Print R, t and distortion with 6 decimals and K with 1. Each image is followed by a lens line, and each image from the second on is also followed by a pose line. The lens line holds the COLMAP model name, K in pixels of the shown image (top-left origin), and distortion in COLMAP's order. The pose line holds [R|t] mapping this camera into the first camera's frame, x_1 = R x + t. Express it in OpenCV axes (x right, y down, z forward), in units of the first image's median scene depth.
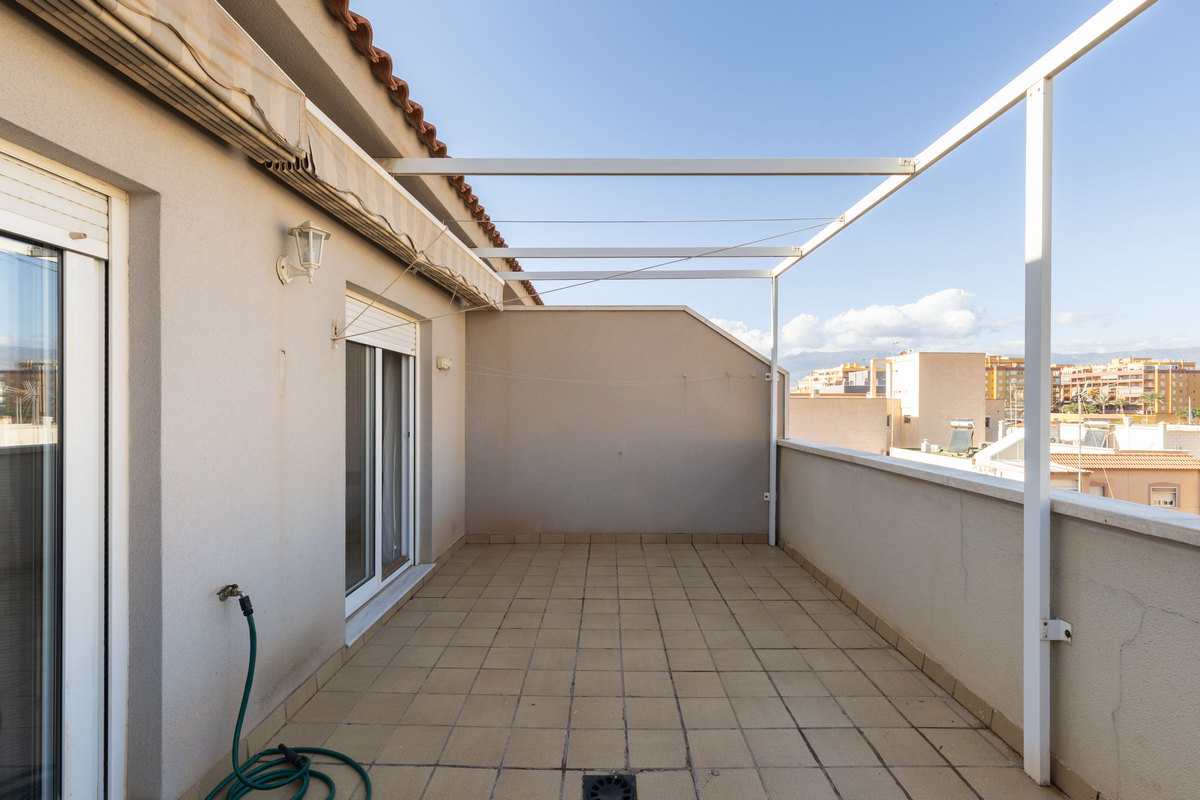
lens RADIAL K [[545.3, 0, 607.9], [0, 545.3, 400.0], [0, 0, 1]] dist [0.006680, 0.000425]
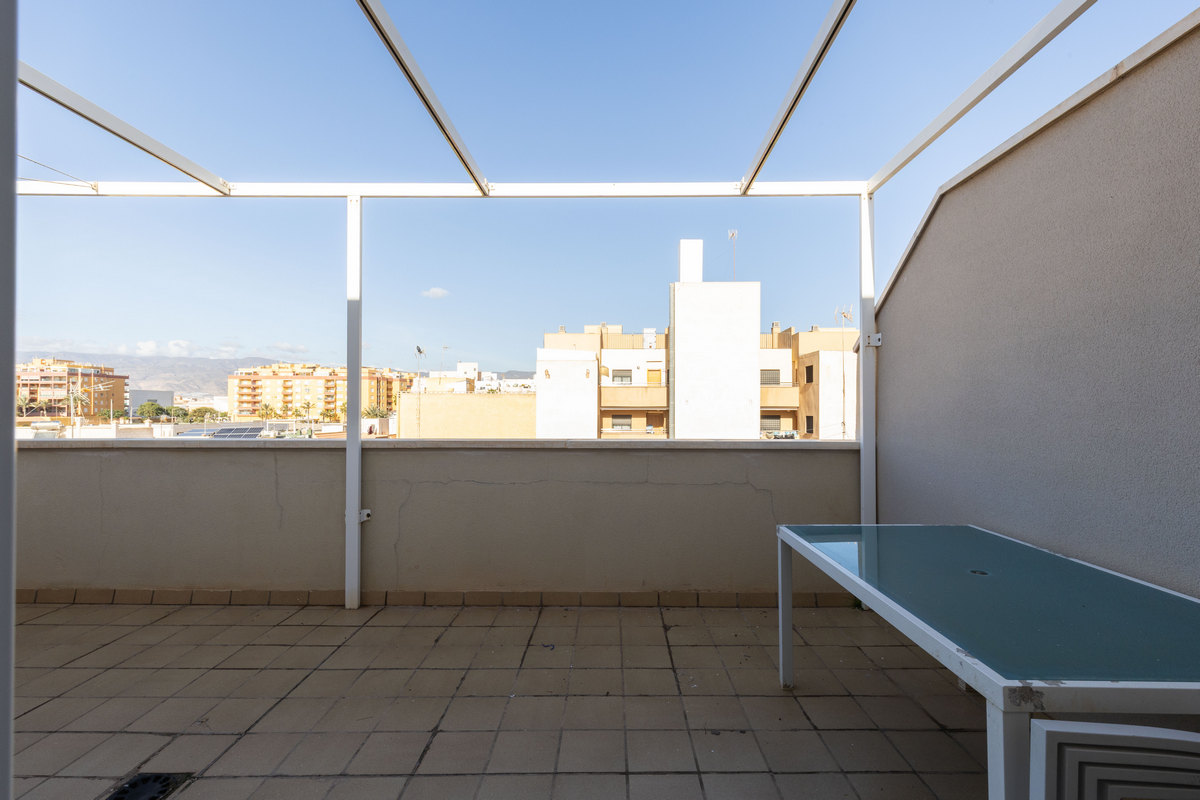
lens RADIAL K [[545.3, 0, 603.9], [0, 545.3, 402.4], [0, 0, 1]] dist [0.006680, 0.000425]
pose [[0.014423, 0.003667, 0.999889, -0.580111], [-0.003257, 0.999988, -0.003621, 0.041186], [-0.999891, -0.003204, 0.014434, 0.136434]]
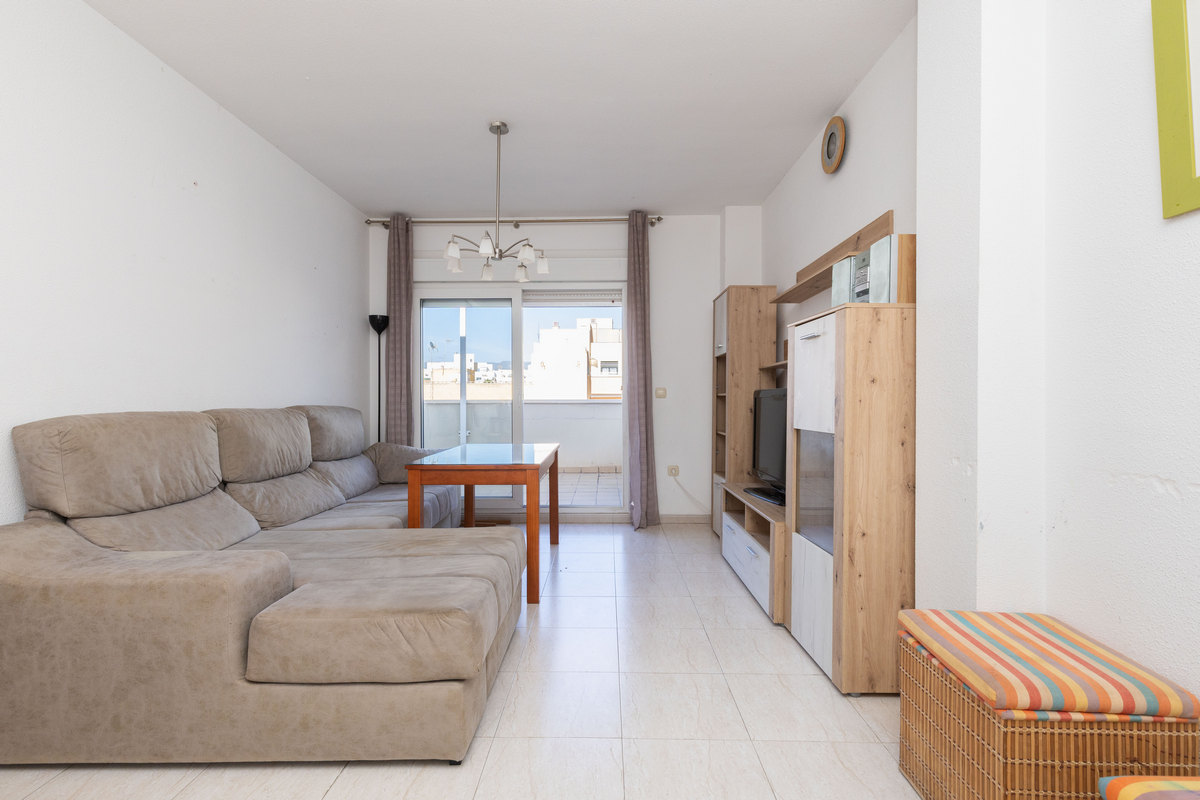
lens RADIAL K [[545.3, 0, 599.4], [0, 545.3, 398.7], [0, 0, 1]] dist [0.006680, 0.000425]
pose [[0.011069, -0.007916, 0.999907, -1.932529], [0.000490, 0.999969, 0.007911, 0.089340], [-0.999939, 0.000402, 0.011072, 0.017441]]
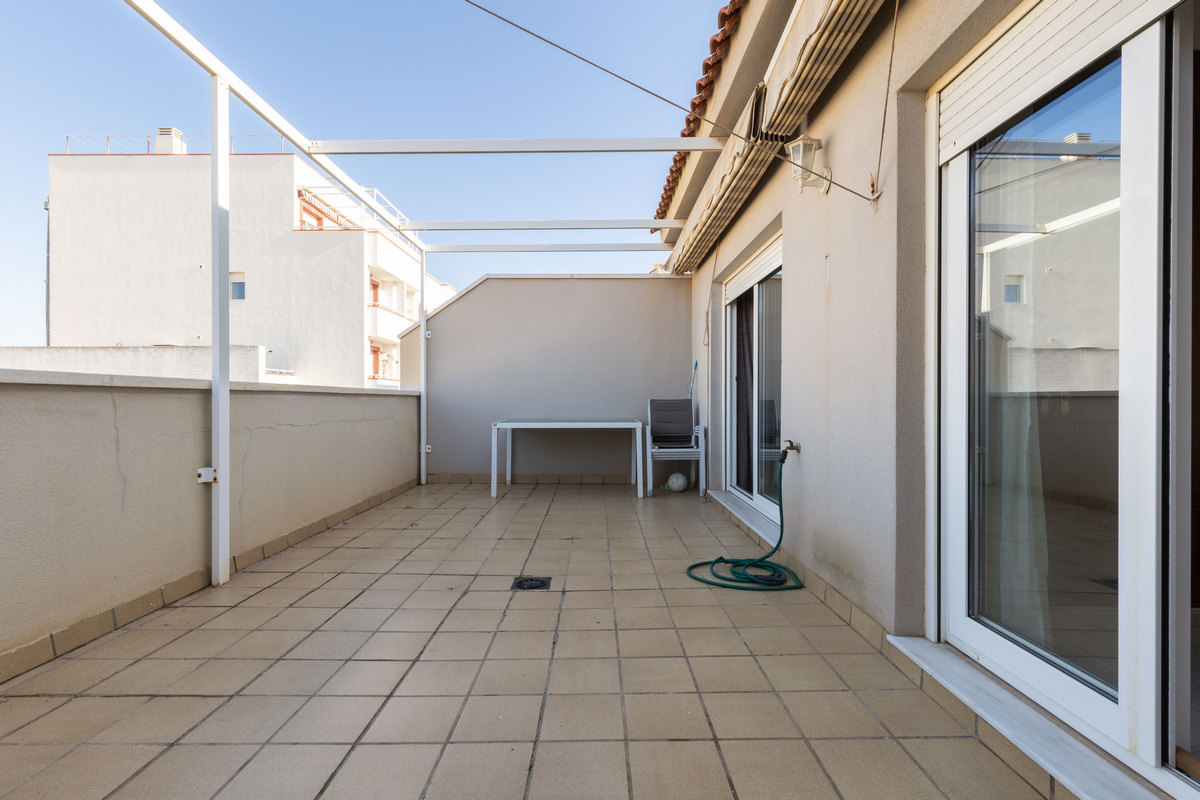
lens RADIAL K [[545.3, 0, 606.0], [0, 545.3, 400.3], [0, 0, 1]] dist [0.006680, 0.000425]
pose [[-0.999915, -0.004896, -0.012123, -0.110762], [-0.004850, 0.999981, -0.003863, 0.149872], [0.012142, -0.003804, -0.999919, 1.564861]]
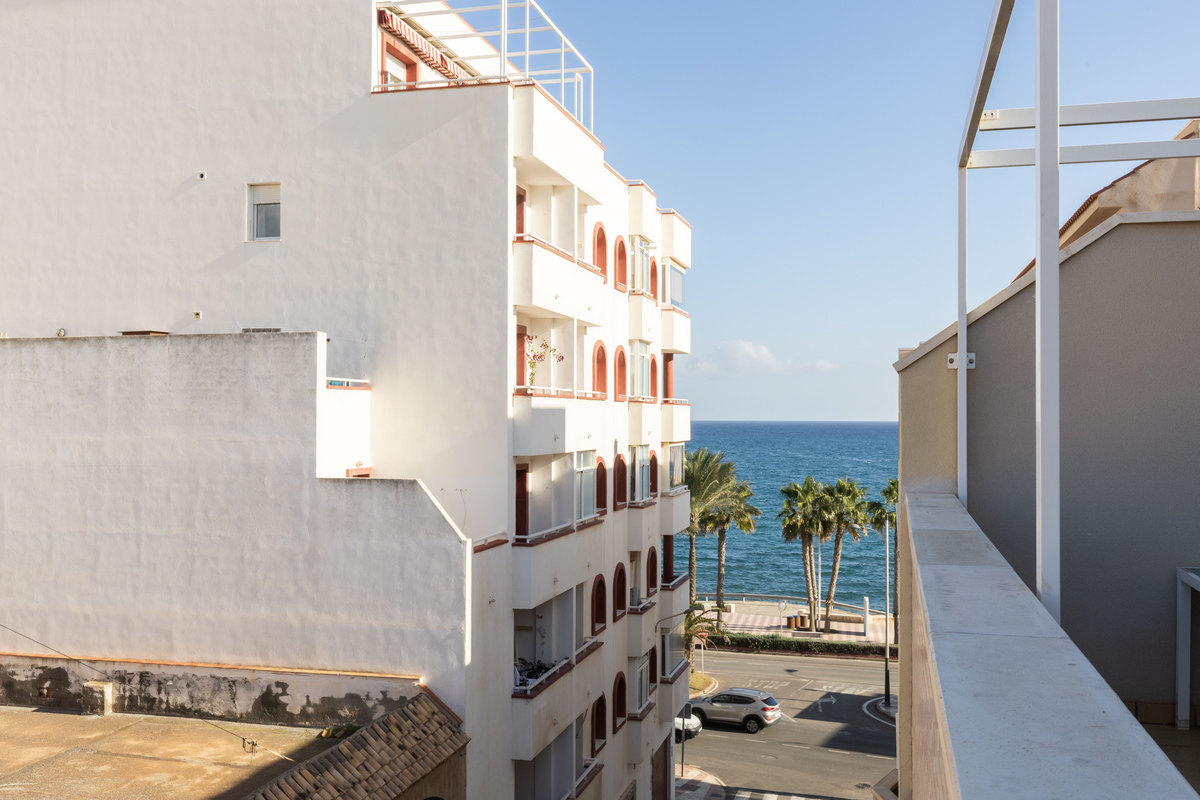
lens RADIAL K [[1200.4, 0, 607.1], [0, 1200.4, 400.2], [0, 0, 1]] dist [0.012790, 0.000000]
pose [[-0.974026, -0.004756, 0.226387, 0.619988], [-0.008437, 0.999847, -0.015296, 0.002349], [-0.226280, -0.016809, -0.973917, 1.518503]]
